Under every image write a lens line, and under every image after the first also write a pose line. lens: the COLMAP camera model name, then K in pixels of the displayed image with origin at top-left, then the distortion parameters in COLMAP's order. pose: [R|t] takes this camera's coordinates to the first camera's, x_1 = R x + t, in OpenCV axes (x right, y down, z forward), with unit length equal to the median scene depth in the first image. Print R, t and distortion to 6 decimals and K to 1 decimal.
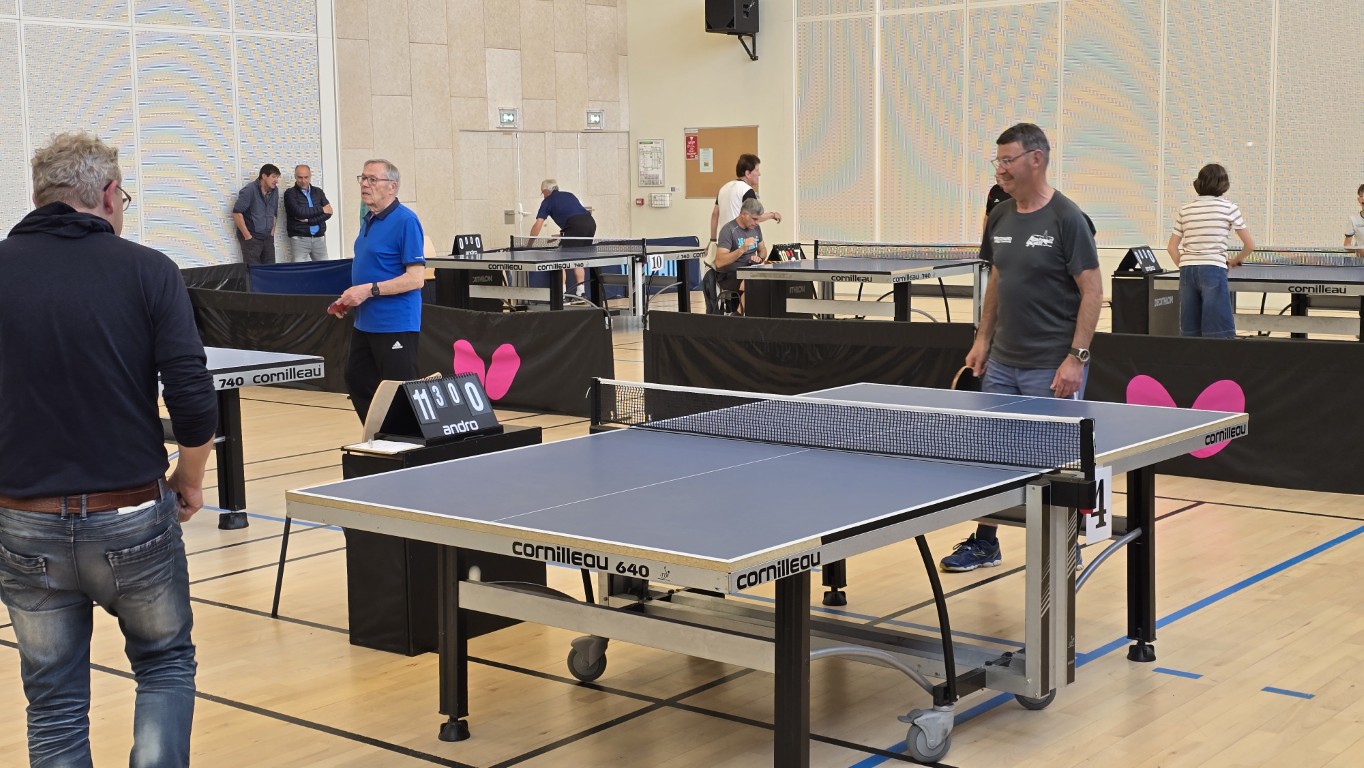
lens RADIAL K [[1793.5, 0, 716.0], [0, 1793.5, 387.4], [0, 0, 1]] dist [0.137019, -0.081891]
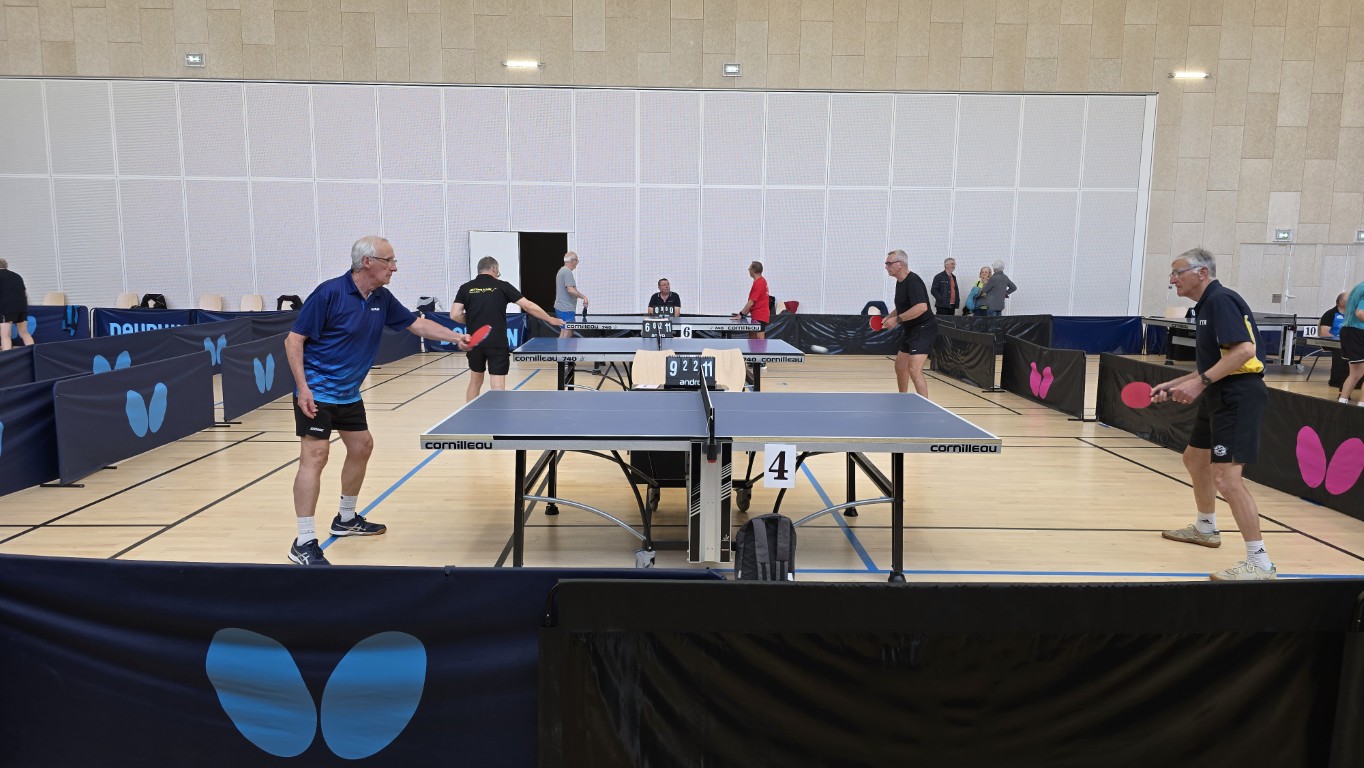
lens RADIAL K [[909.5, 0, 682.0], [0, 909.5, 384.0], [0, 0, 1]] dist [0.051175, -0.053112]
pose [[0.634182, 0.122759, -0.763376, 0.330892], [-0.115484, 0.991280, 0.063469, -0.021795], [0.764511, 0.047907, 0.642828, 0.168180]]
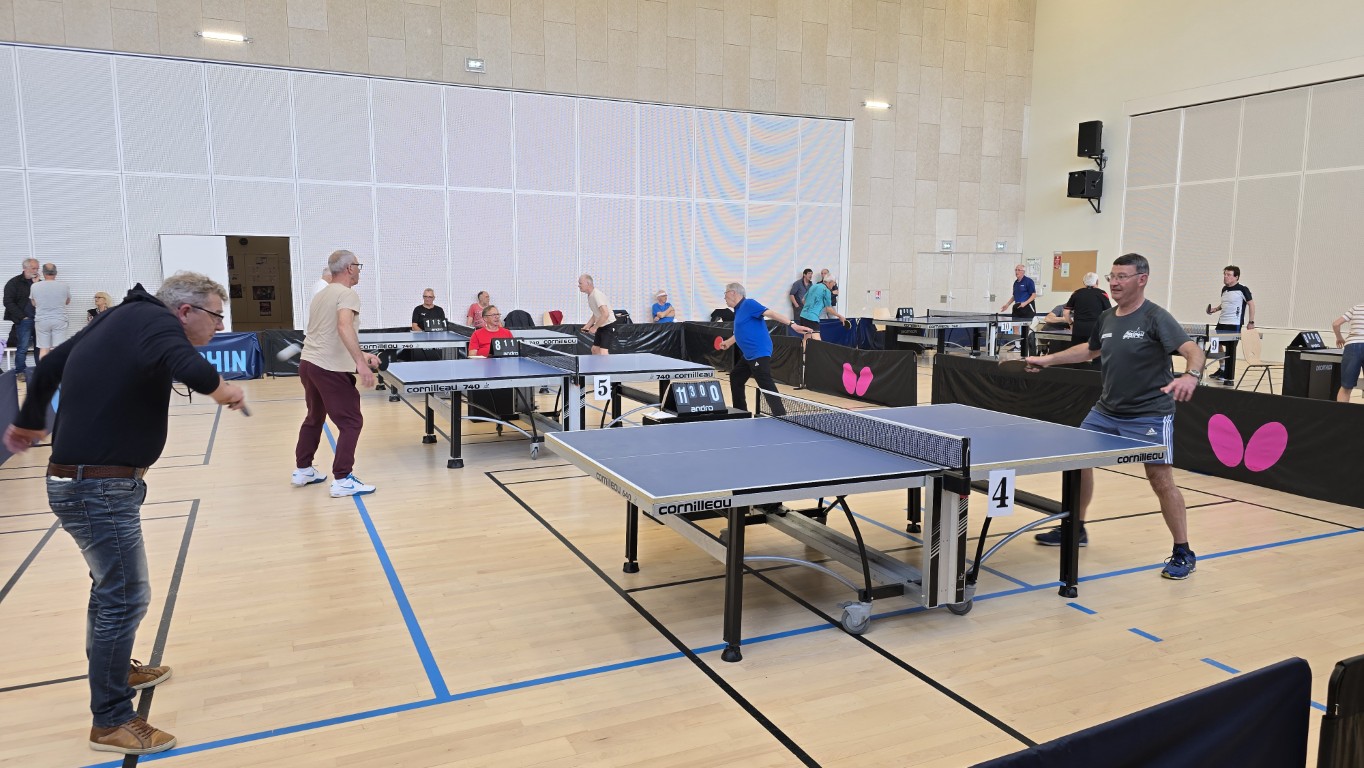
lens RADIAL K [[909.5, 0, 682.0], [0, 909.5, 384.0], [0, 0, 1]] dist [0.051175, -0.053112]
pose [[0.891705, 0.074490, -0.446446, 0.132735], [-0.073643, 0.997098, 0.019276, -0.010326], [0.446586, 0.015690, 0.894603, 0.069698]]
